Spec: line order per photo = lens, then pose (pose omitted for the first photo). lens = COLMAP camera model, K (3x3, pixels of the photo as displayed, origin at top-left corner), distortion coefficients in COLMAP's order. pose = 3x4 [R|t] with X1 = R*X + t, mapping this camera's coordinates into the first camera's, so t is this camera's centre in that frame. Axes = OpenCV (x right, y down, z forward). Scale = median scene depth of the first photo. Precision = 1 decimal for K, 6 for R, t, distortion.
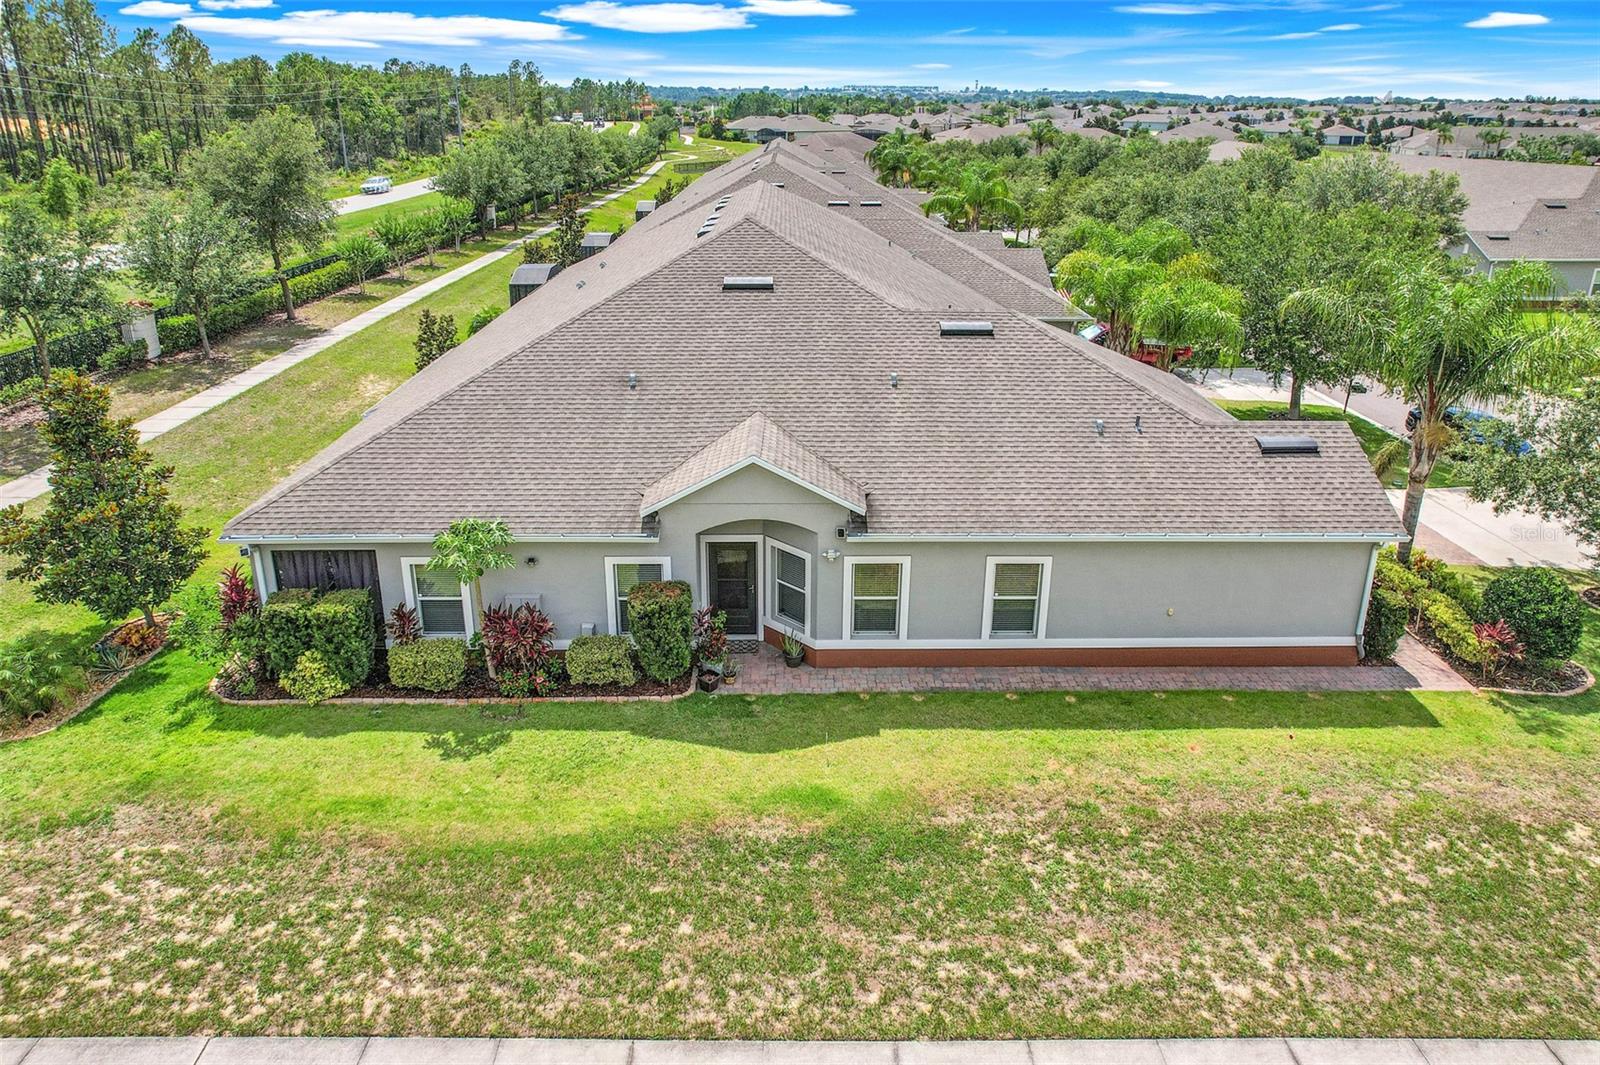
lens RADIAL K [[1029.7, 0, 800.0], [0, 1029.7, 532.5], [0, 0, 1]] dist [-0.079395, 0.070356]
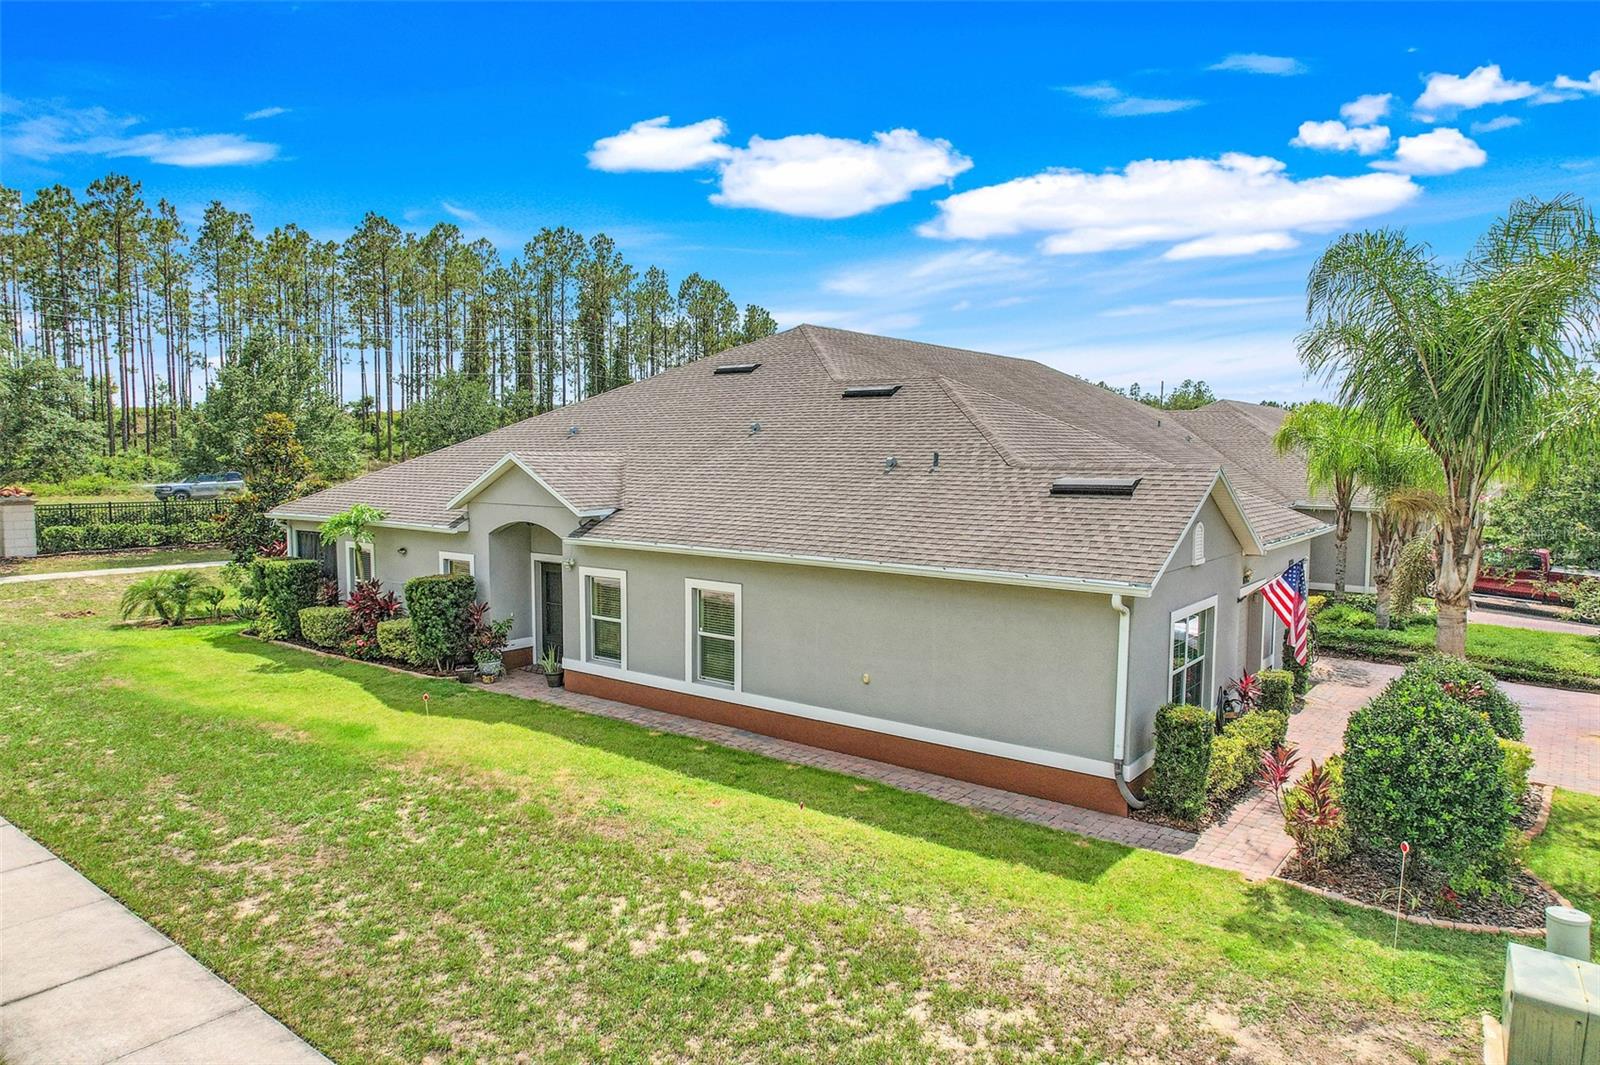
lens RADIAL K [[1029.7, 0, 800.0], [0, 1029.7, 532.5], [0, 0, 1]] dist [-0.079395, 0.070356]
pose [[0.784206, 0.049989, -0.618483, 0.869273], [-0.238936, 0.944215, -0.226643, 0.175884], [0.572652, 0.325513, 0.752404, 0.391923]]
